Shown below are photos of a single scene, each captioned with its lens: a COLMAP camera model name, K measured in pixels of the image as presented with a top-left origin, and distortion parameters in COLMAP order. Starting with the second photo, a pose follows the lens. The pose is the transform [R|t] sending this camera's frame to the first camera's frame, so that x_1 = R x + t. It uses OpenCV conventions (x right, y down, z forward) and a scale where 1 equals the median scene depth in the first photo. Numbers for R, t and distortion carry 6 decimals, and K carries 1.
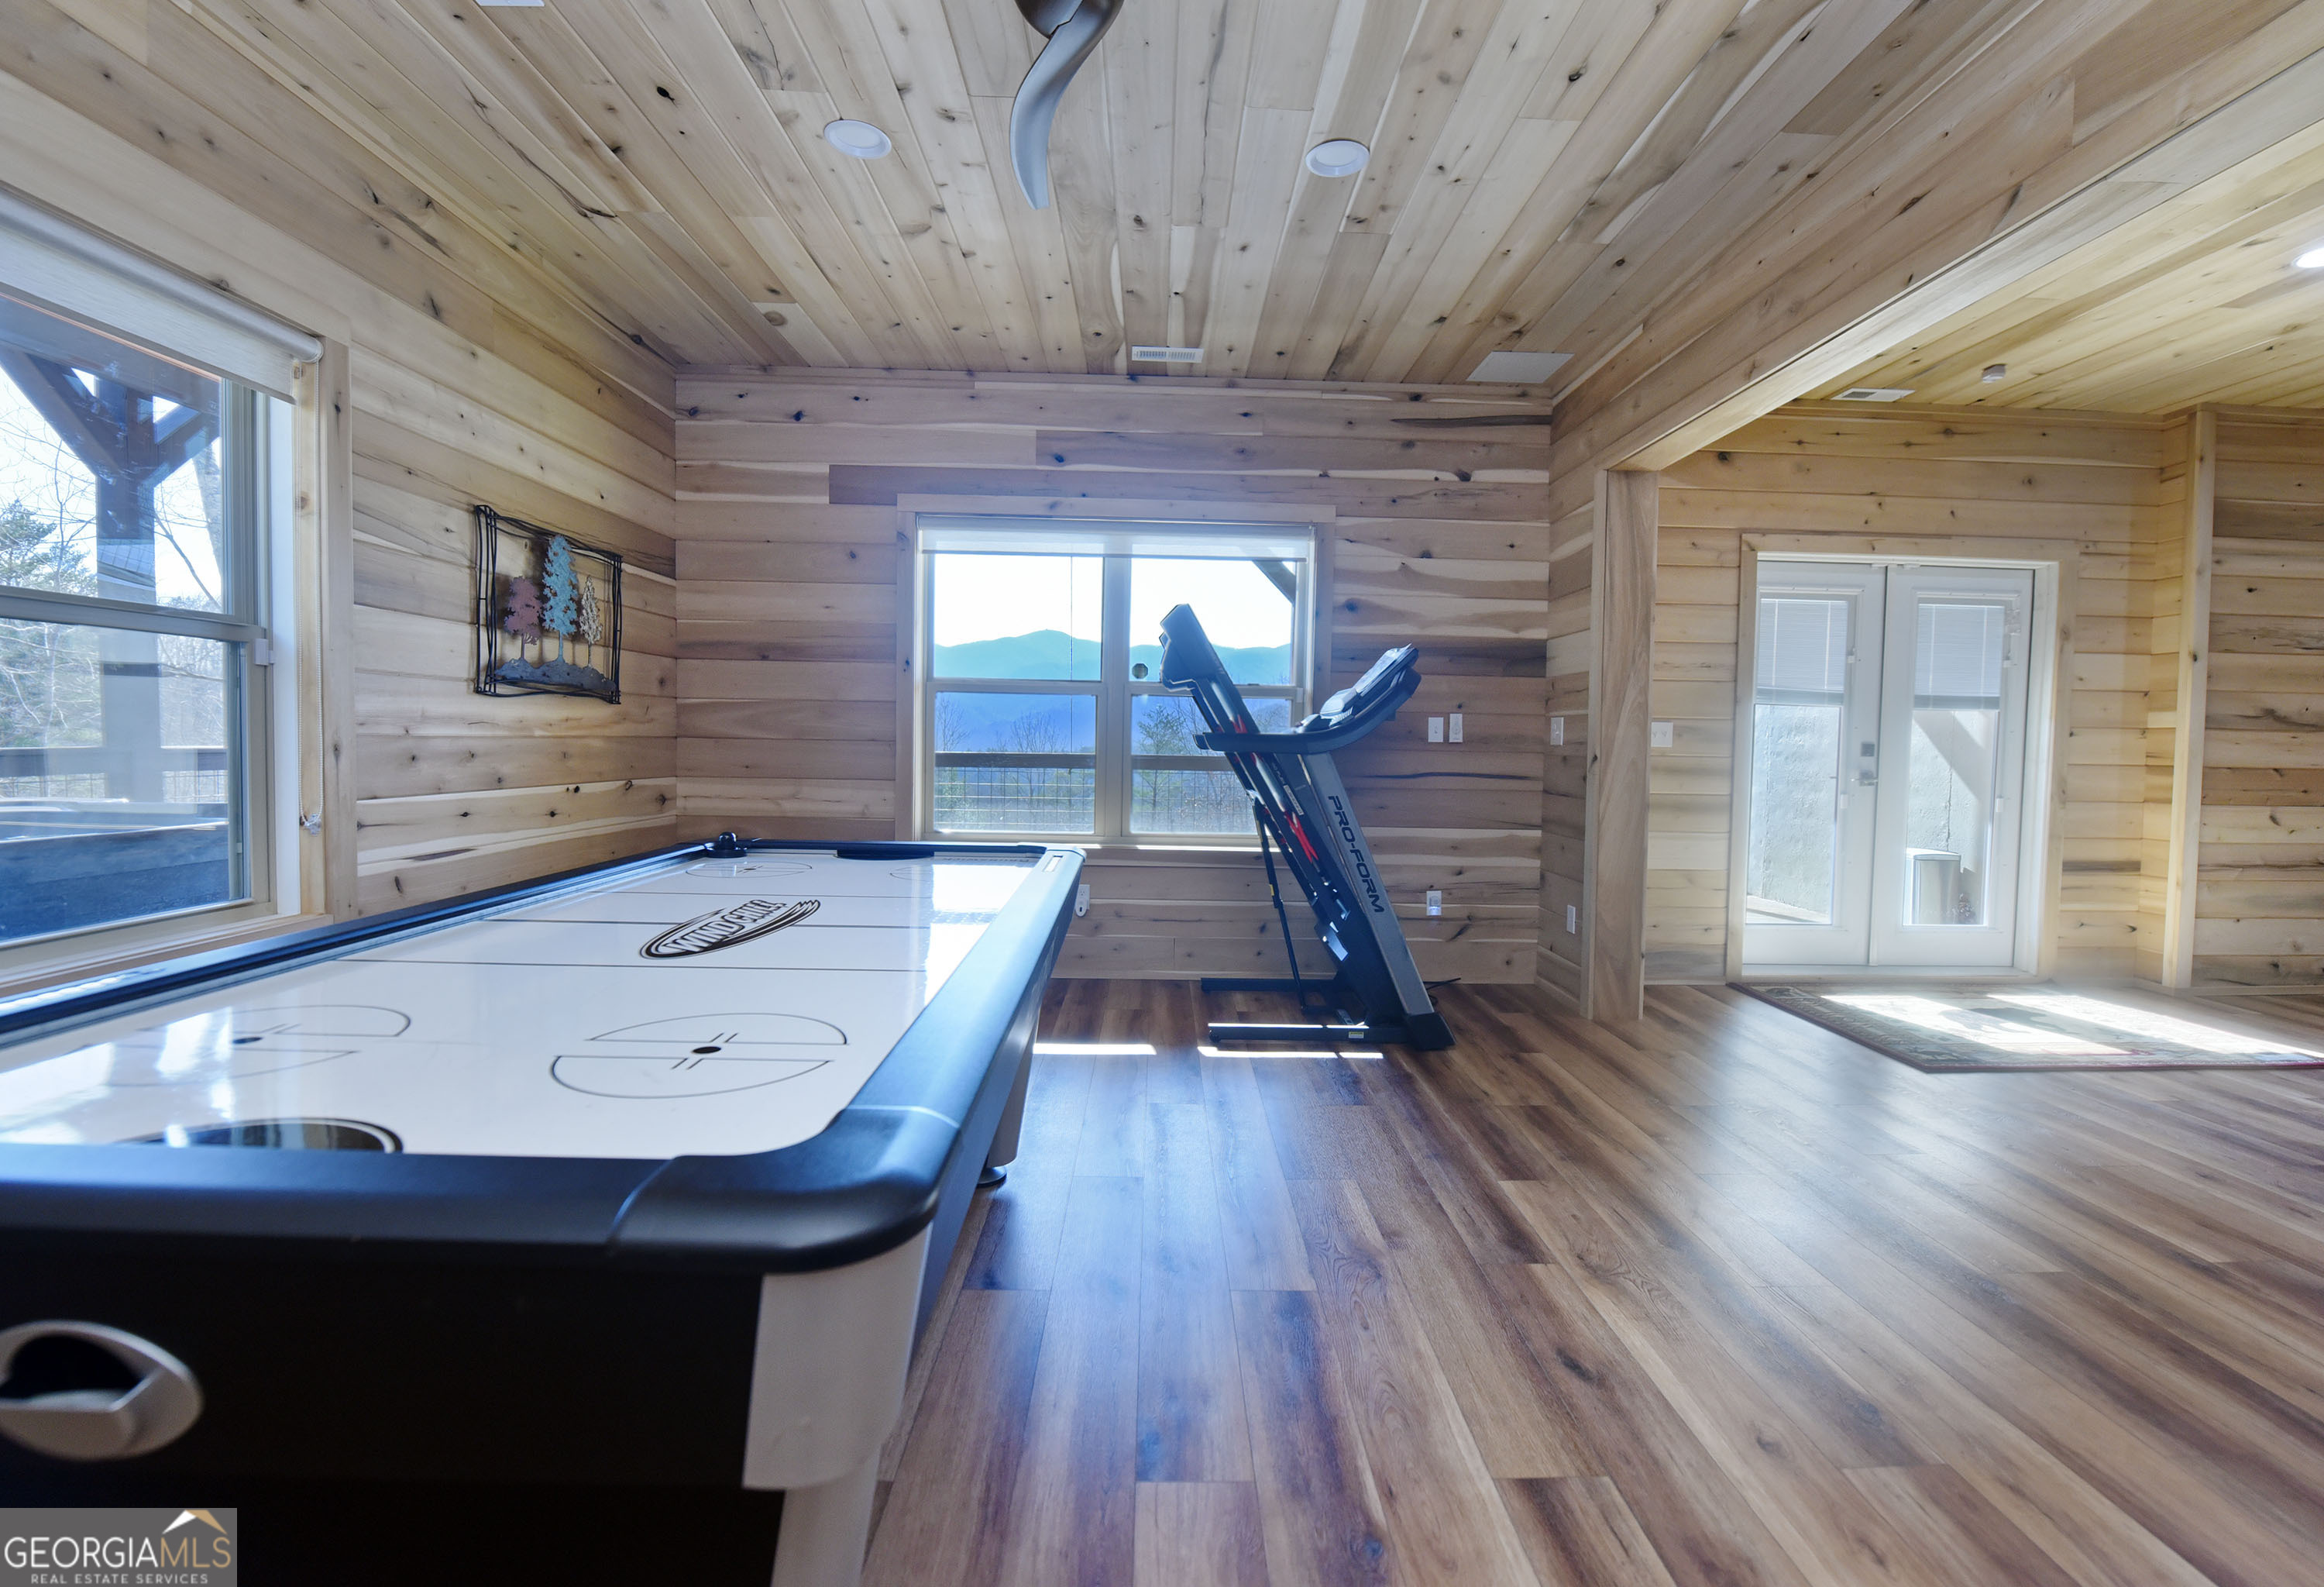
lens RADIAL K [[987.3, 0, 1176.6], [0, 987.3, 782.3], [0, 0, 1]] dist [-0.017860, -0.000022]
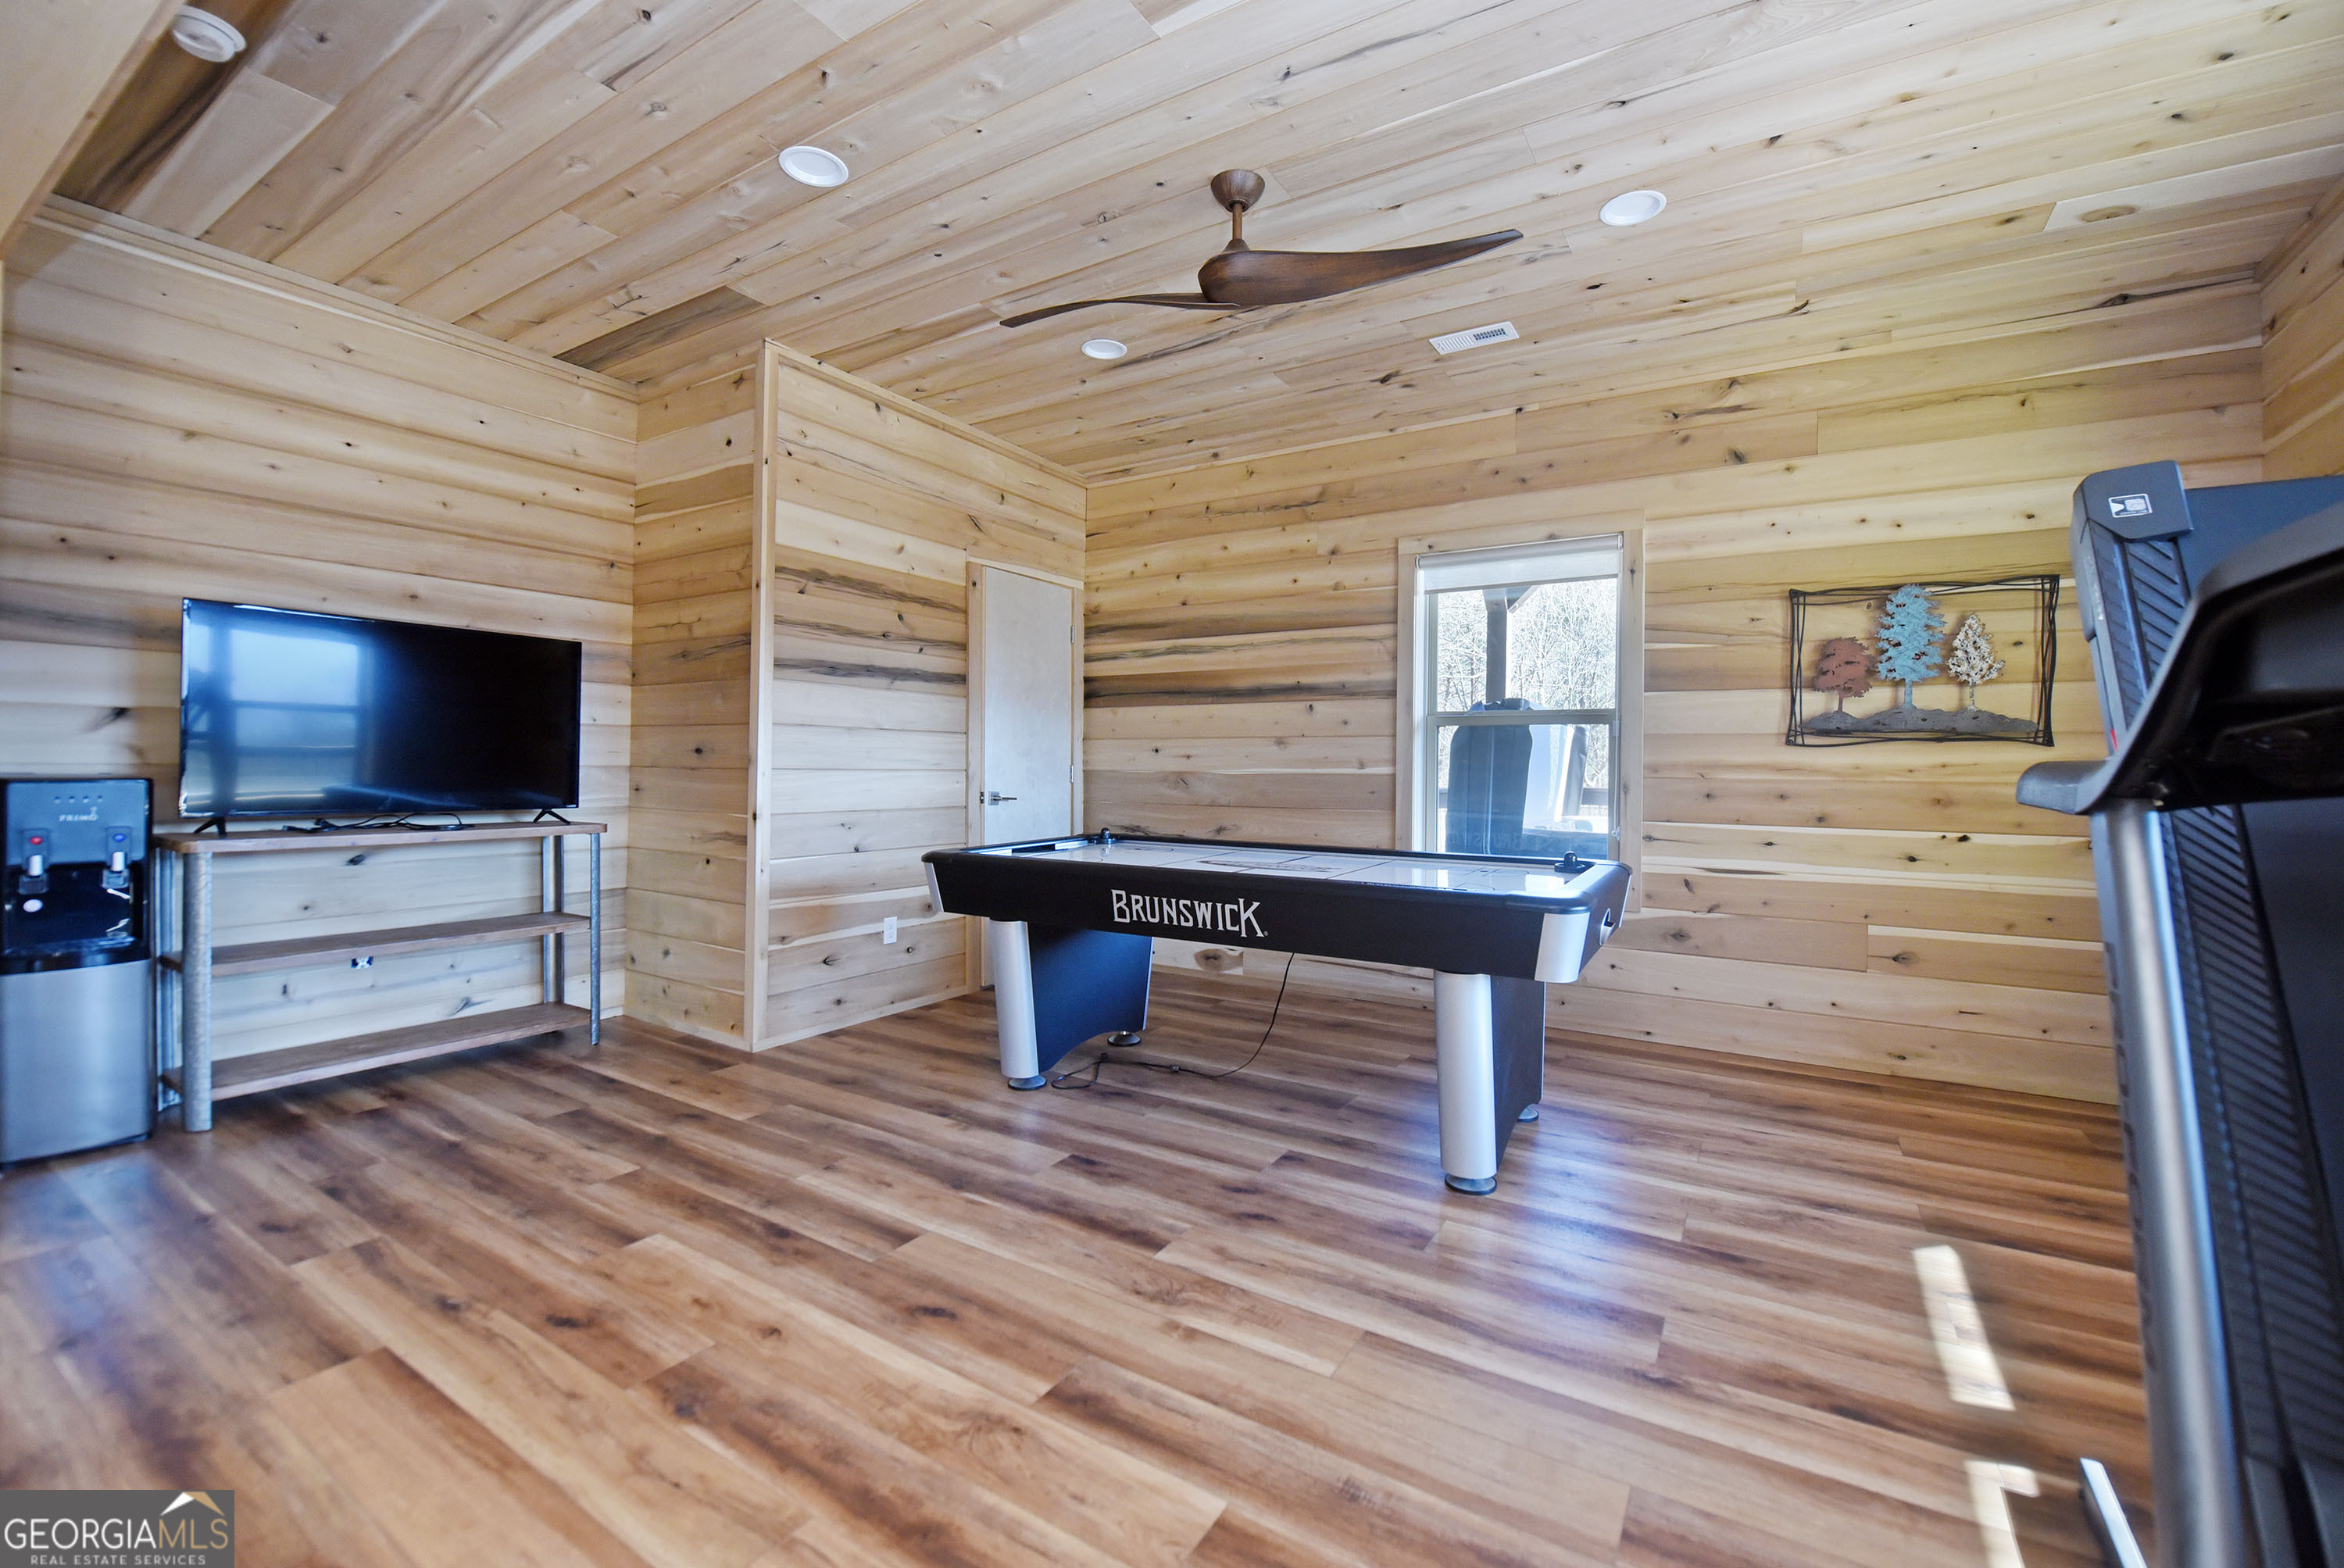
lens RADIAL K [[964.0, 0, 1199.4], [0, 964.0, 766.9], [0, 0, 1]] dist [-0.009036, -0.000160]
pose [[-0.537188, -0.021498, -0.843189, 0.647600], [-0.056778, 0.998329, 0.010719, -0.034126], [0.841549, 0.053632, -0.537511, 0.988546]]
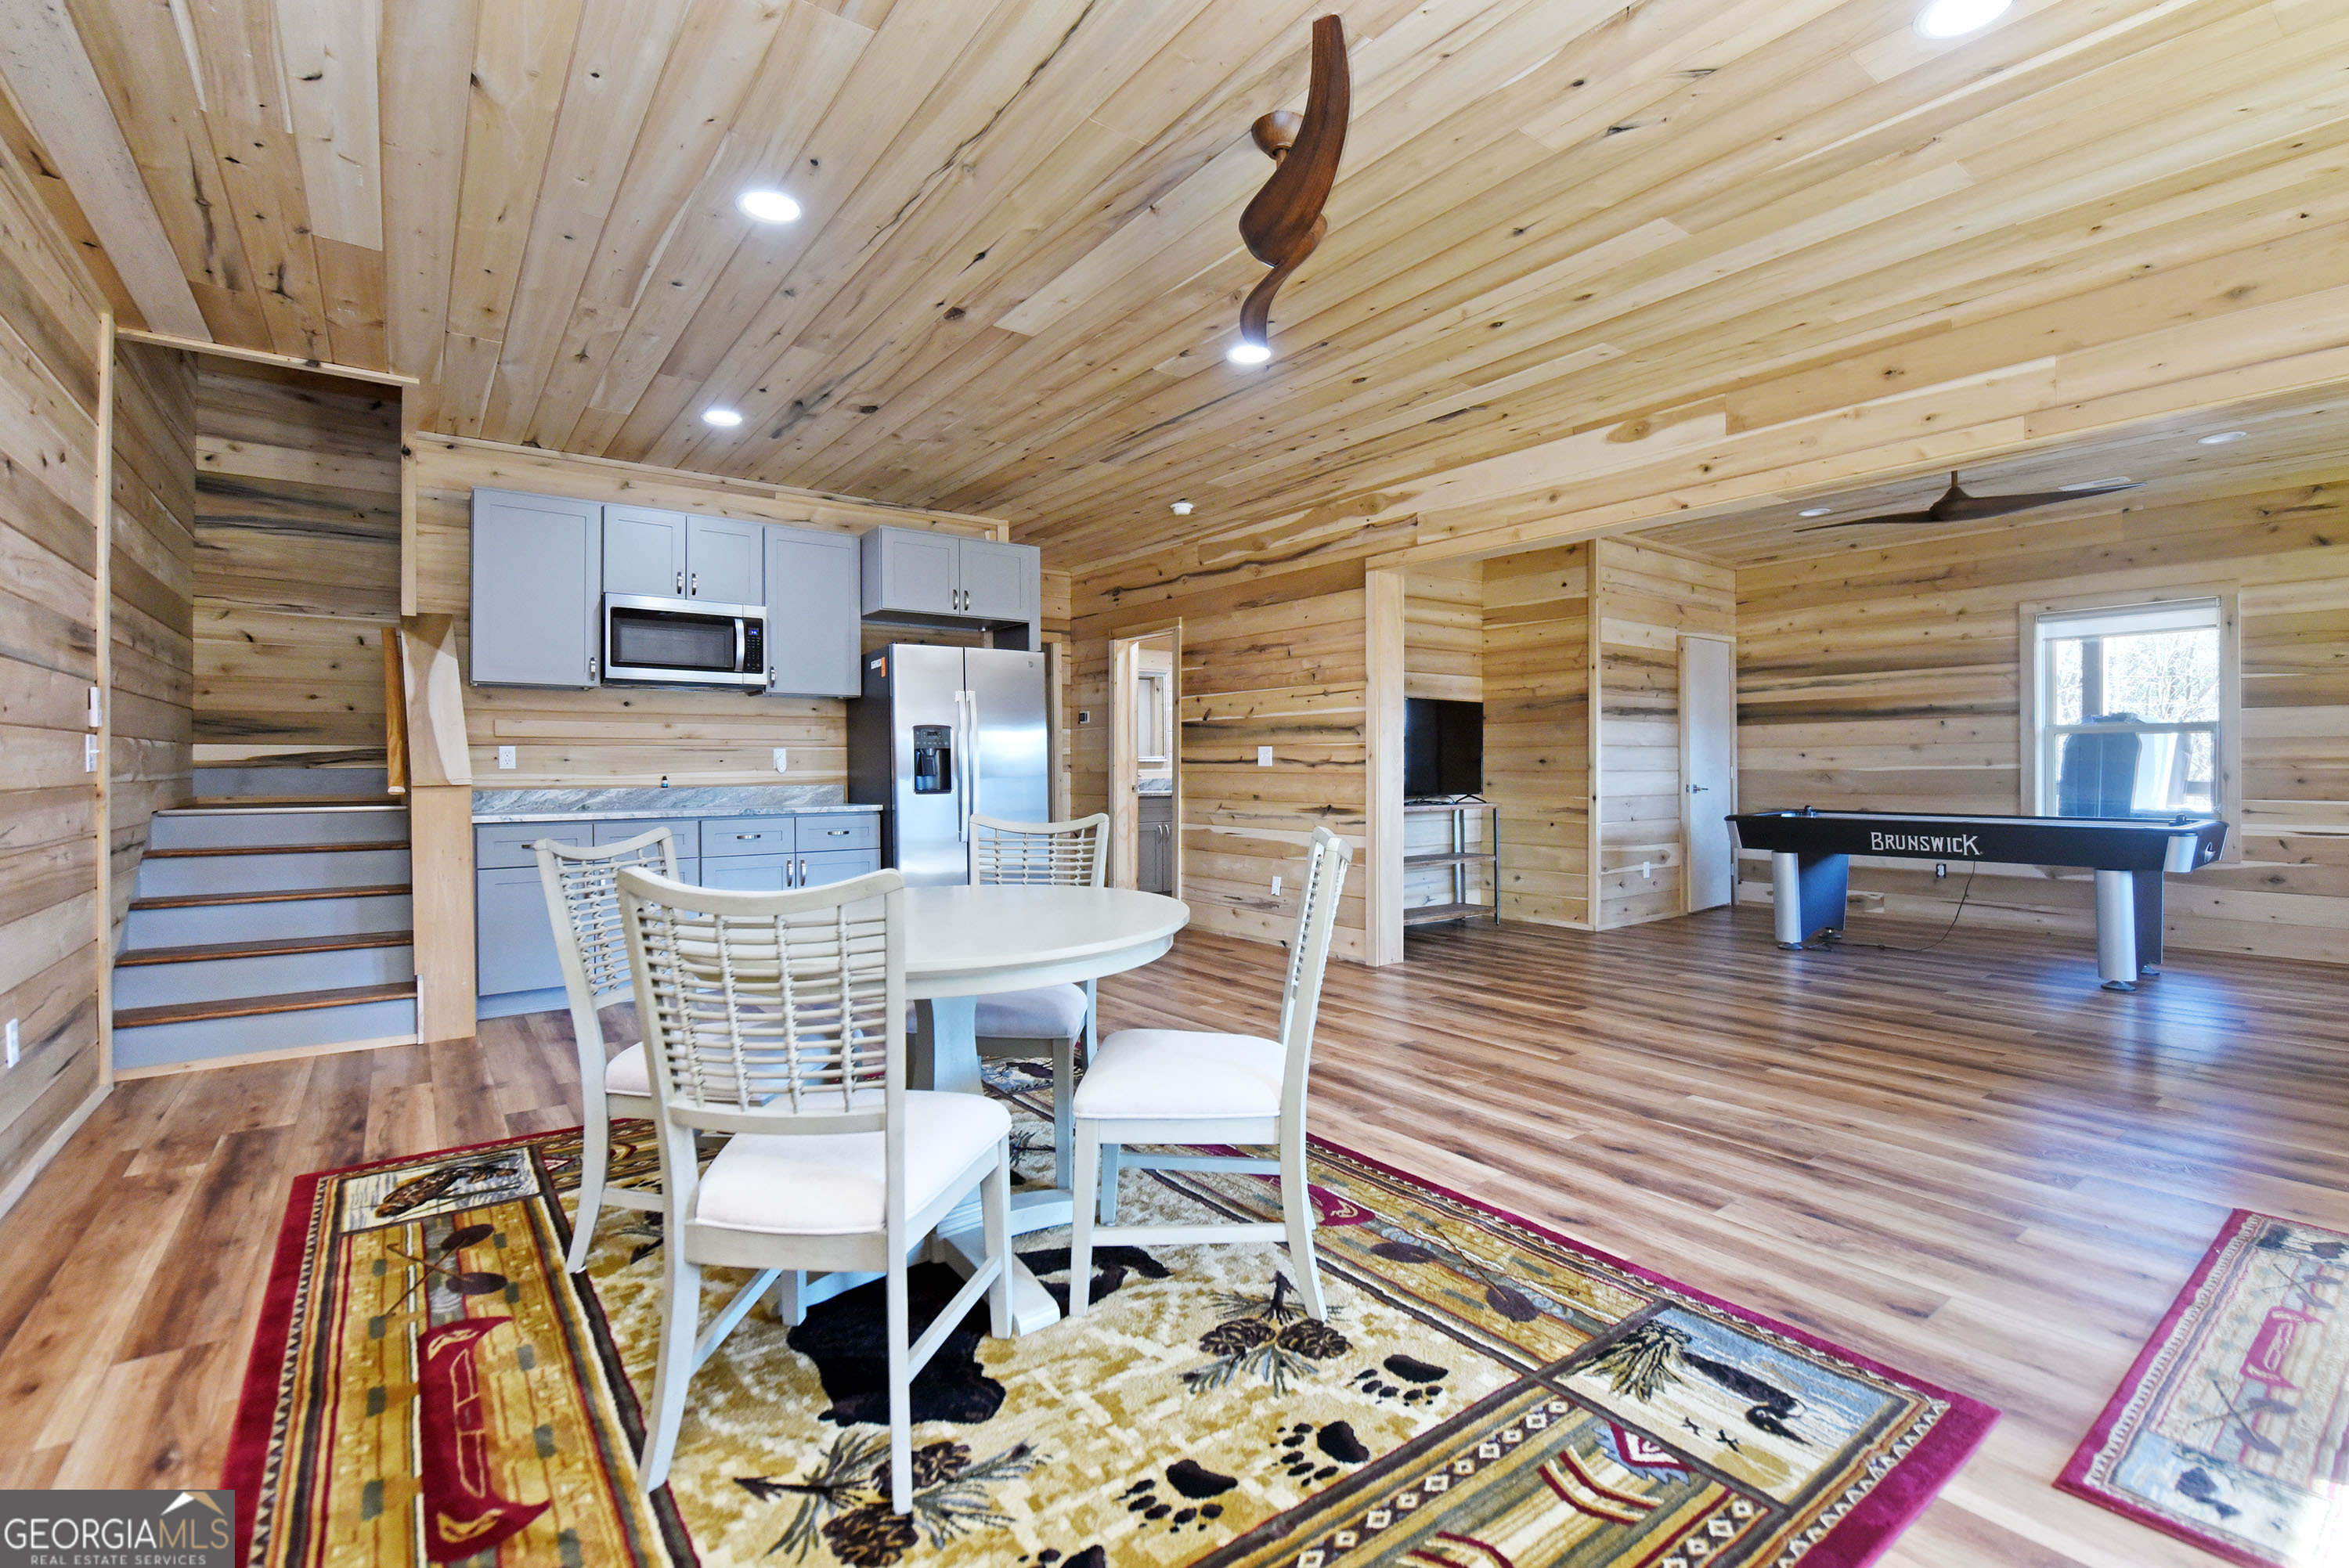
lens RADIAL K [[1042.2, 0, 1182.4], [0, 1042.2, 771.2], [0, 0, 1]] dist [-0.013285, -0.000886]
pose [[-0.815550, -0.011474, -0.578573, 1.934191], [-0.034460, 0.998992, 0.028764, -0.022215], [0.577659, 0.043396, -0.815124, 1.210647]]
